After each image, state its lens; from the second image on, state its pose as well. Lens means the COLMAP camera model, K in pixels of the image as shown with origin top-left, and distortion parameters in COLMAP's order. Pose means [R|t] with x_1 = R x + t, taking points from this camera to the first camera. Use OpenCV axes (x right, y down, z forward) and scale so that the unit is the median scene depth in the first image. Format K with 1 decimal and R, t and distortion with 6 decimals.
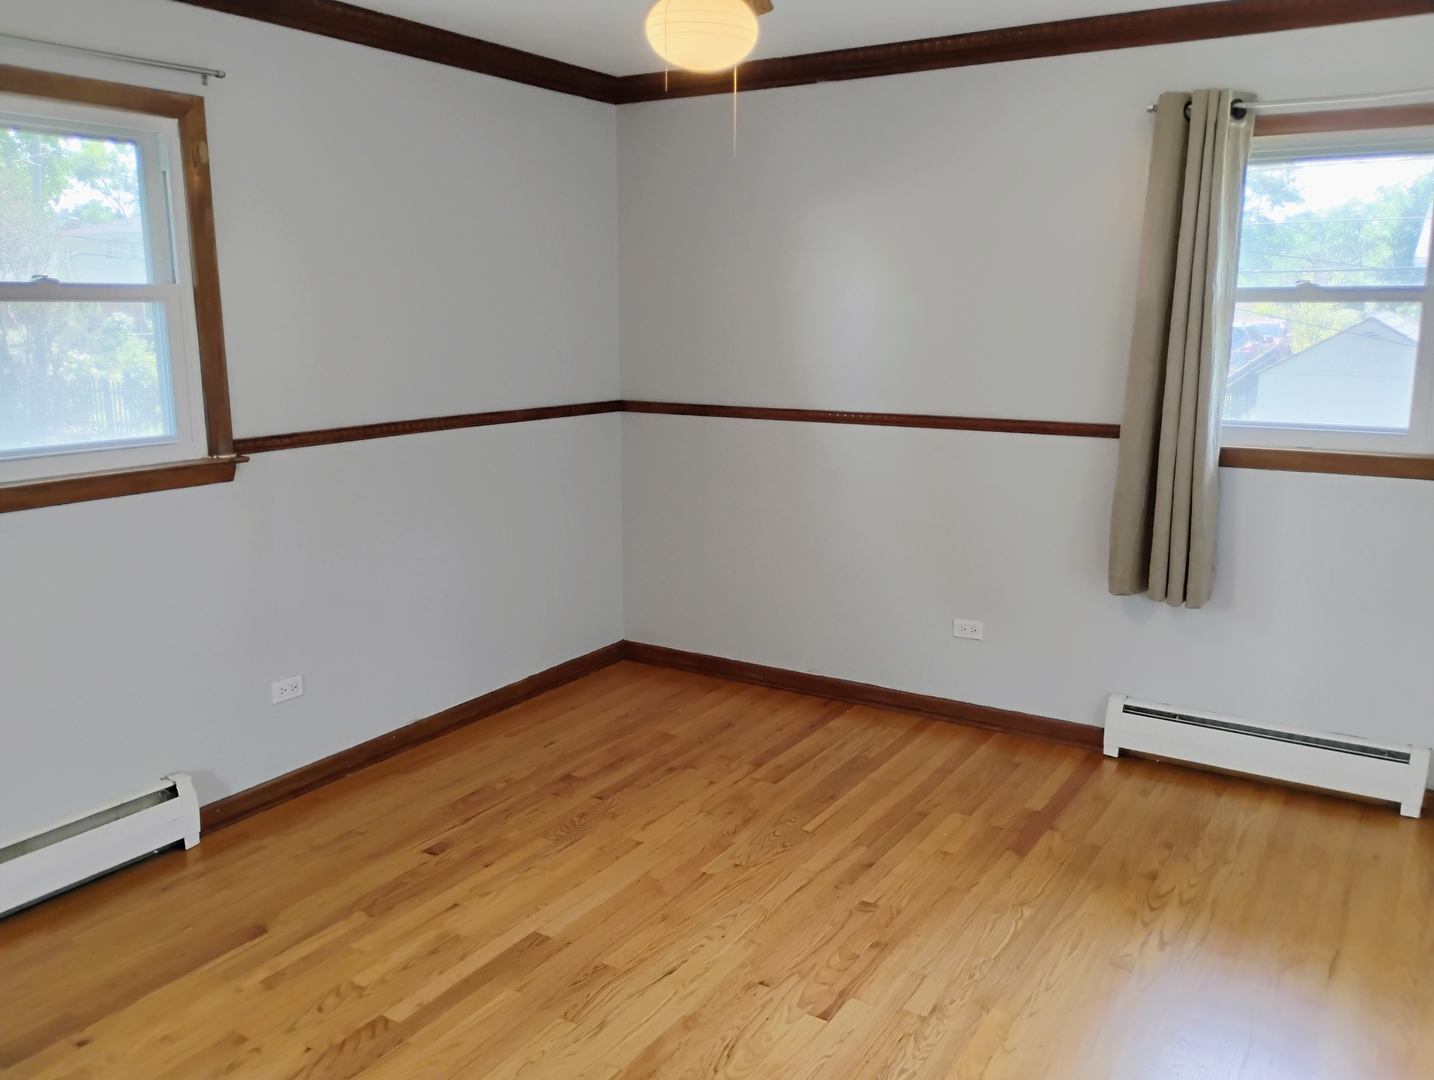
lens RADIAL K [[1185.8, 0, 715.2], [0, 1185.8, 547.9], [0, 0, 1]] dist [0.056216, -0.077392]
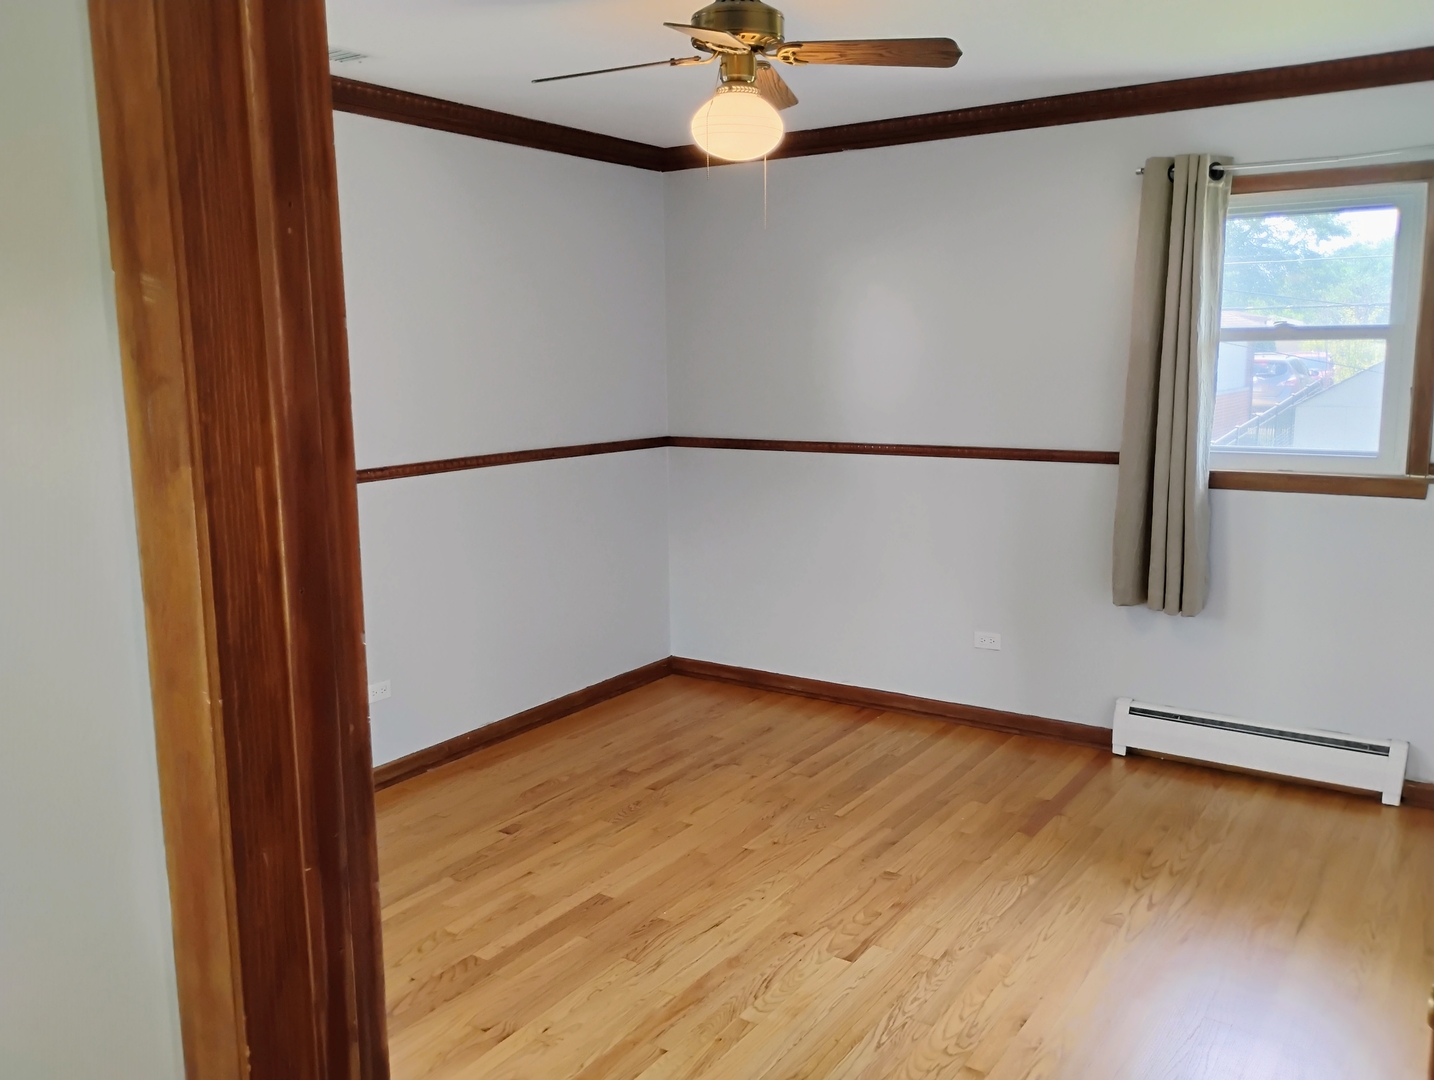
lens RADIAL K [[1185.8, 0, 724.0], [0, 1185.8, 537.8], [0, 0, 1]] dist [0.056216, -0.077392]
pose [[0.999493, -0.009247, -0.030466, 0.005898], [0.007965, 0.999090, -0.041910, 0.021512], [0.030825, 0.041646, 0.998657, -0.123705]]
